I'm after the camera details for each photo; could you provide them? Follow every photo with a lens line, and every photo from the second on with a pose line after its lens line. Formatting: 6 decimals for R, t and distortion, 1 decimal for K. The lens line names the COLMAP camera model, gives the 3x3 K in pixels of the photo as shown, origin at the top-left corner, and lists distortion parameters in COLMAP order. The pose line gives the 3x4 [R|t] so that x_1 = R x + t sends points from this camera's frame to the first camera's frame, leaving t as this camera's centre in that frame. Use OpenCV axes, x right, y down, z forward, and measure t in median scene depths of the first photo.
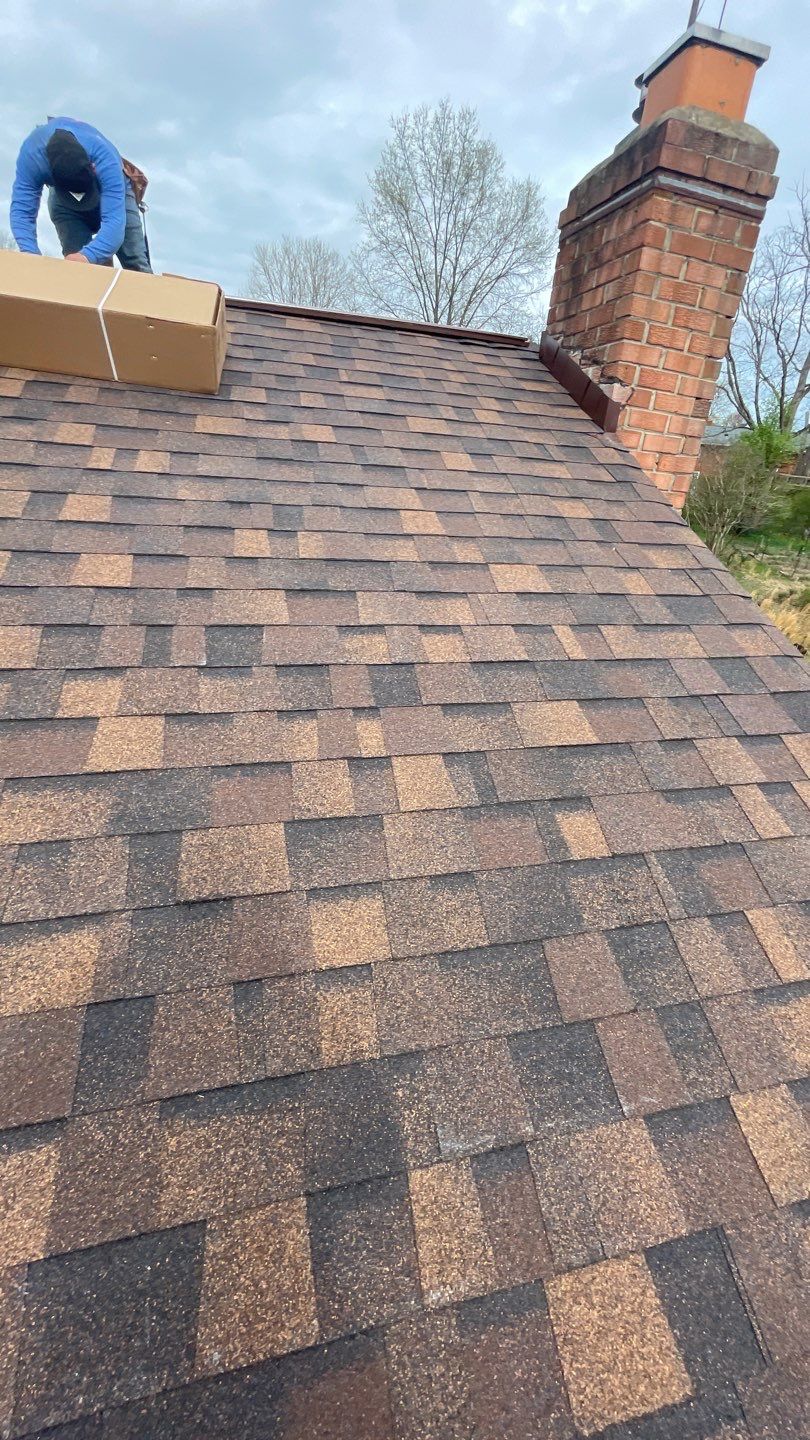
lens RADIAL K [[585.0, 0, 402.6], [0, 585.0, 717.8], [0, 0, 1]] dist [-0.003013, -0.000414]
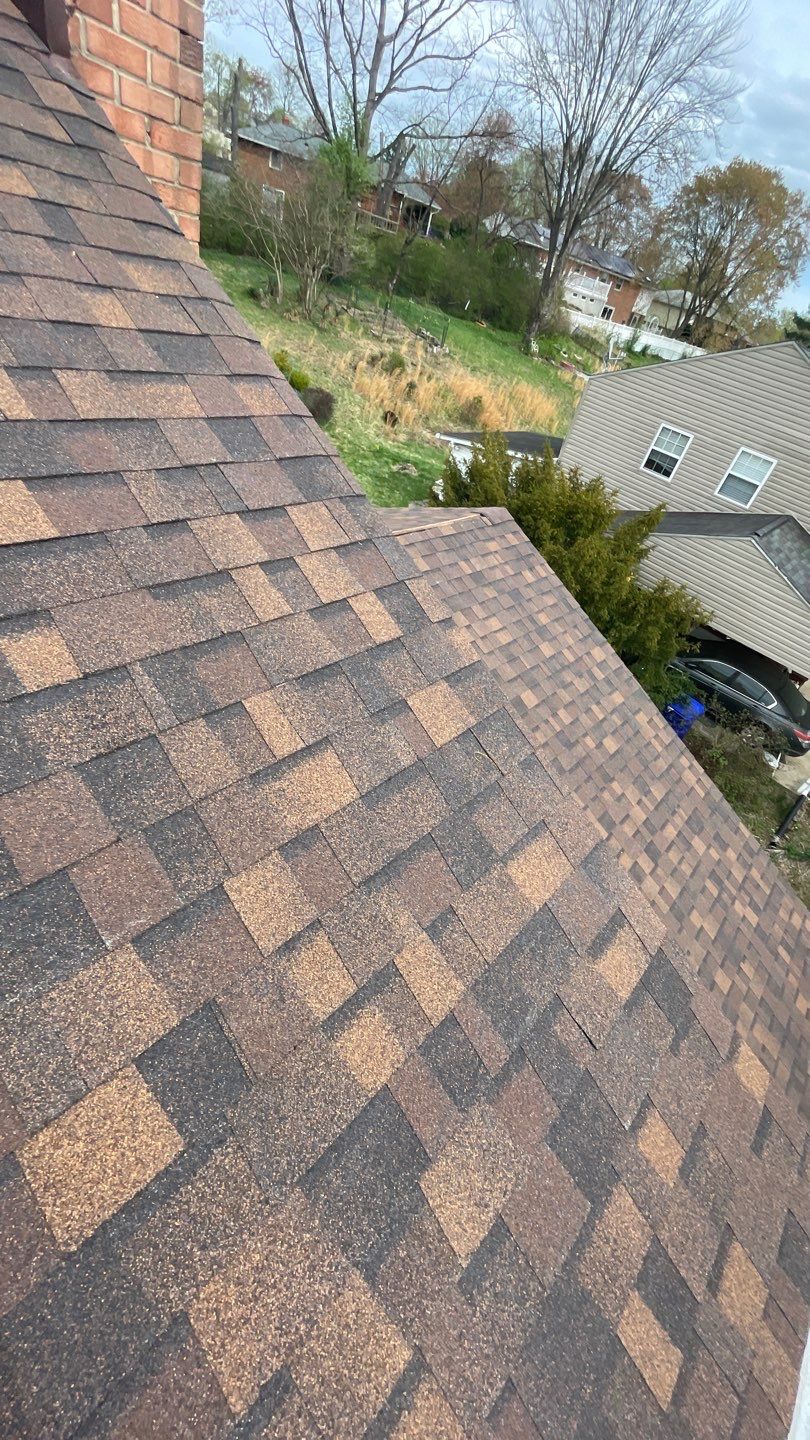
lens RADIAL K [[585.0, 0, 402.6], [0, 585.0, 717.8], [0, 0, 1]] dist [-0.003013, -0.000414]
pose [[0.824135, -0.259688, 0.503353, 0.241323], [0.066929, 0.927121, 0.368736, 0.009943], [-0.562426, -0.270199, 0.781454, 0.057330]]
